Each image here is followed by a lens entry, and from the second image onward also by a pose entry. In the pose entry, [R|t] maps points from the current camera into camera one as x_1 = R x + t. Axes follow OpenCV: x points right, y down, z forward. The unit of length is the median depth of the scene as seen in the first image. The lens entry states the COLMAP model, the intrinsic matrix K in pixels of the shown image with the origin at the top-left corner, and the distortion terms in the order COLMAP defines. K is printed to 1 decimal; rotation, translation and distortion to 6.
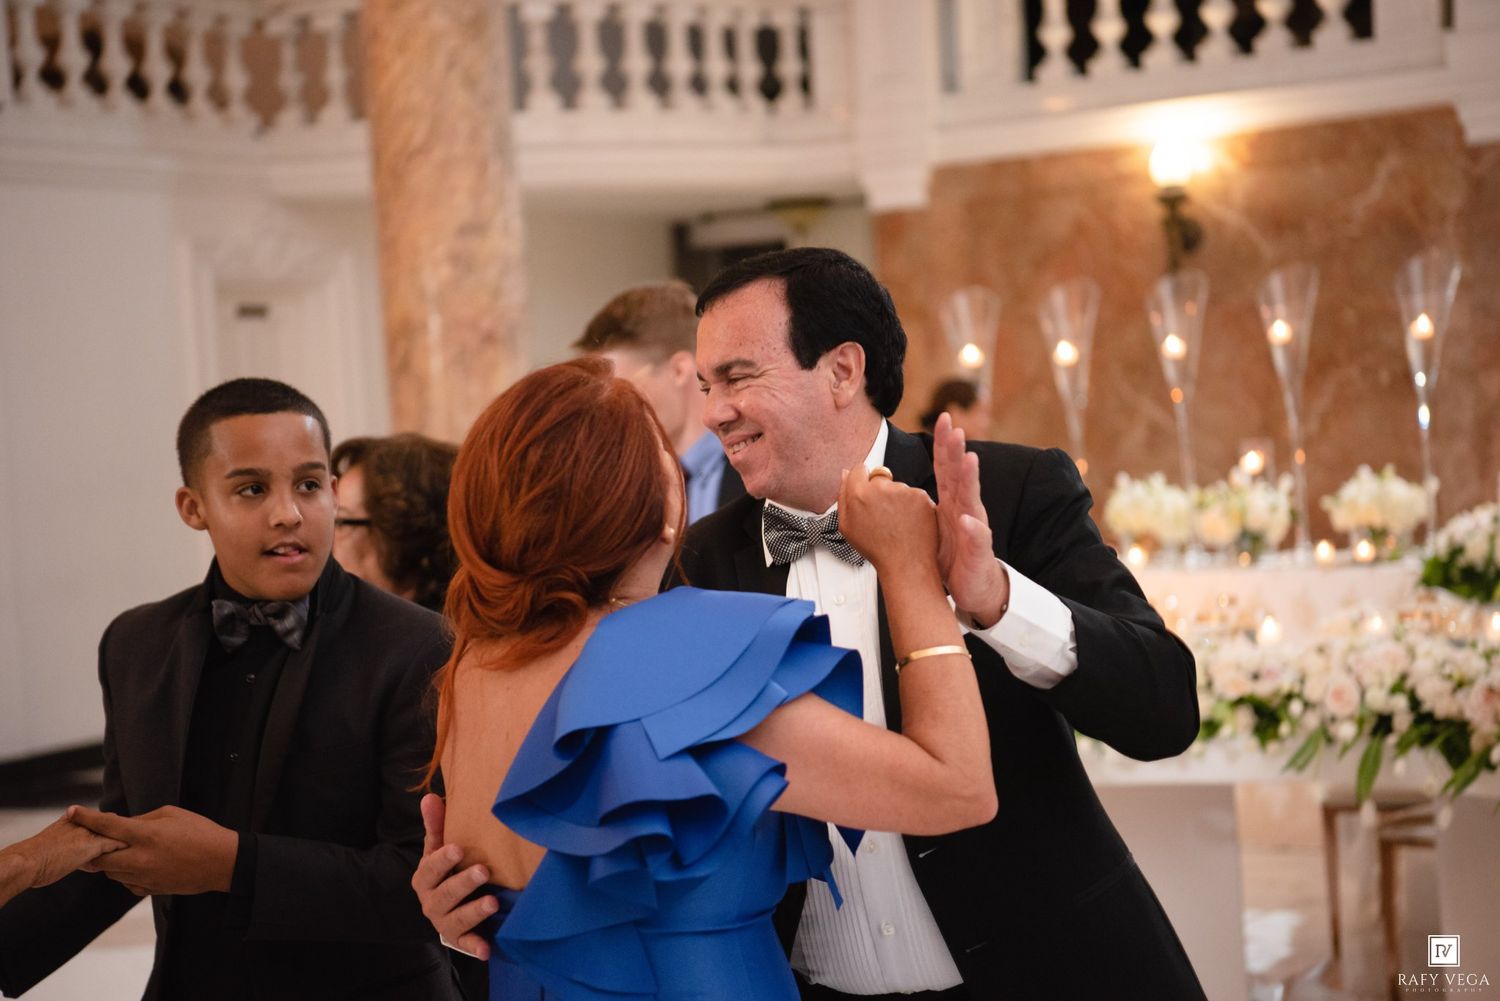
lens RADIAL K [[2867.6, 0, 750.0], [0, 2867.6, 500.5], [0, 0, 1]] dist [0.362211, 0.065611]
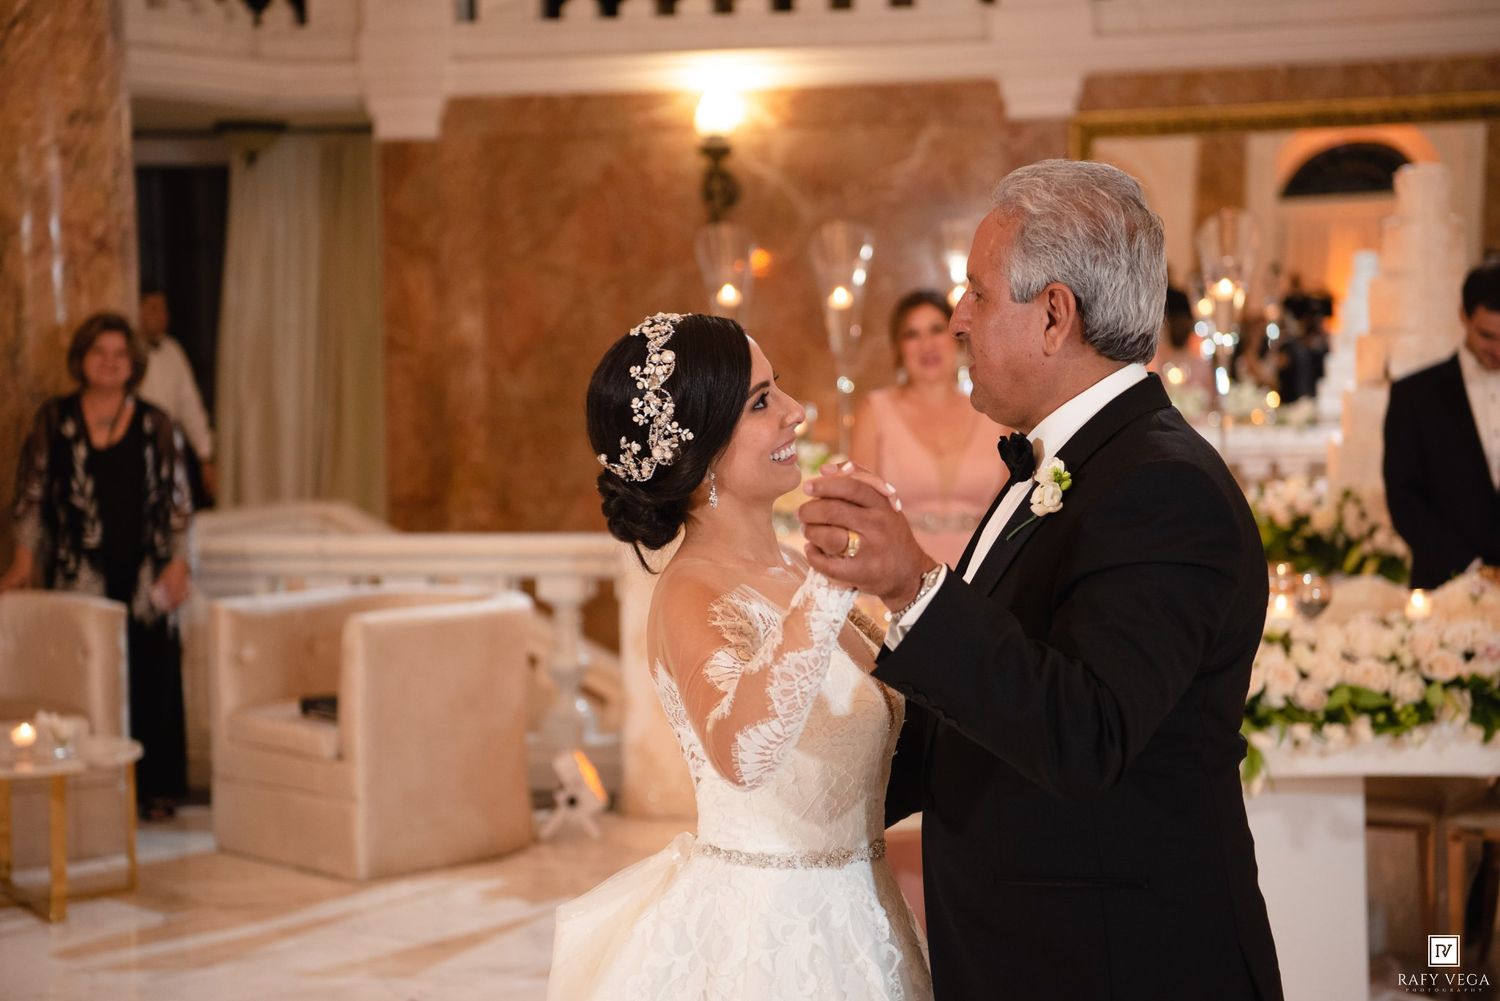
lens RADIAL K [[2761.3, 0, 750.0], [0, 2761.3, 500.5], [0, 0, 1]] dist [0.303010, 0.125546]
pose [[0.946787, 0.026525, 0.320765, -0.142893], [-0.030617, 0.999501, 0.007719, 0.005901], [-0.320400, -0.017129, 0.947127, 0.114898]]
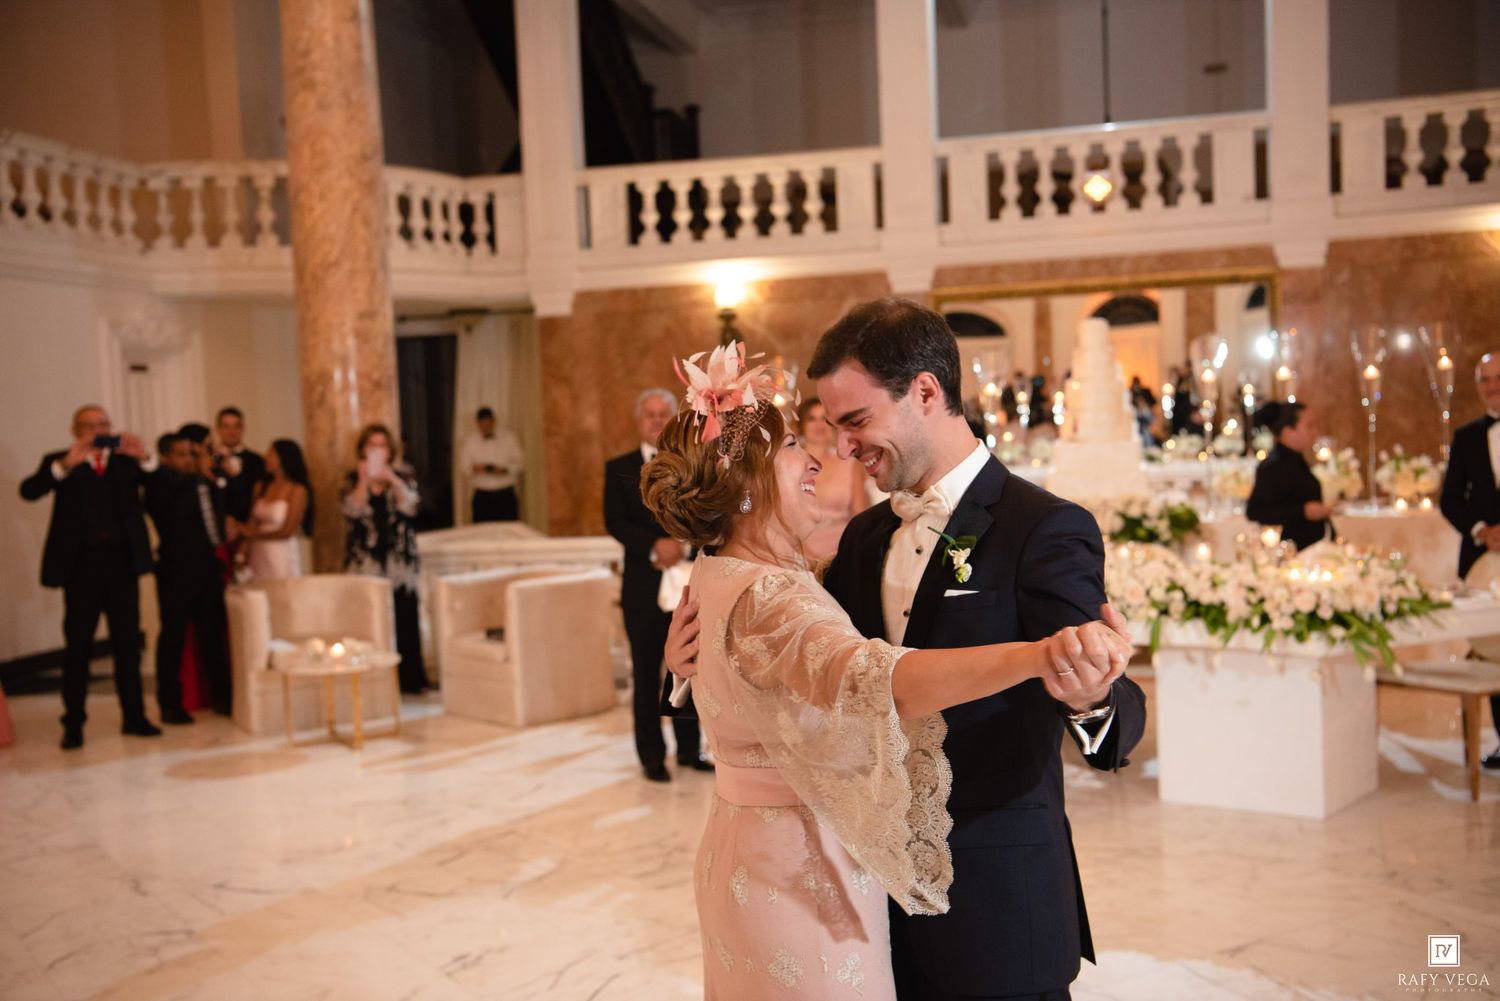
lens RADIAL K [[1675.8, 0, 750.0], [0, 1675.8, 500.5], [0, 0, 1]] dist [0.102886, 0.007691]
pose [[0.955078, 0.002046, 0.296346, -0.137828], [-0.001421, 0.999996, -0.002324, 0.006687], [-0.296350, 0.001799, 0.955078, 0.054208]]
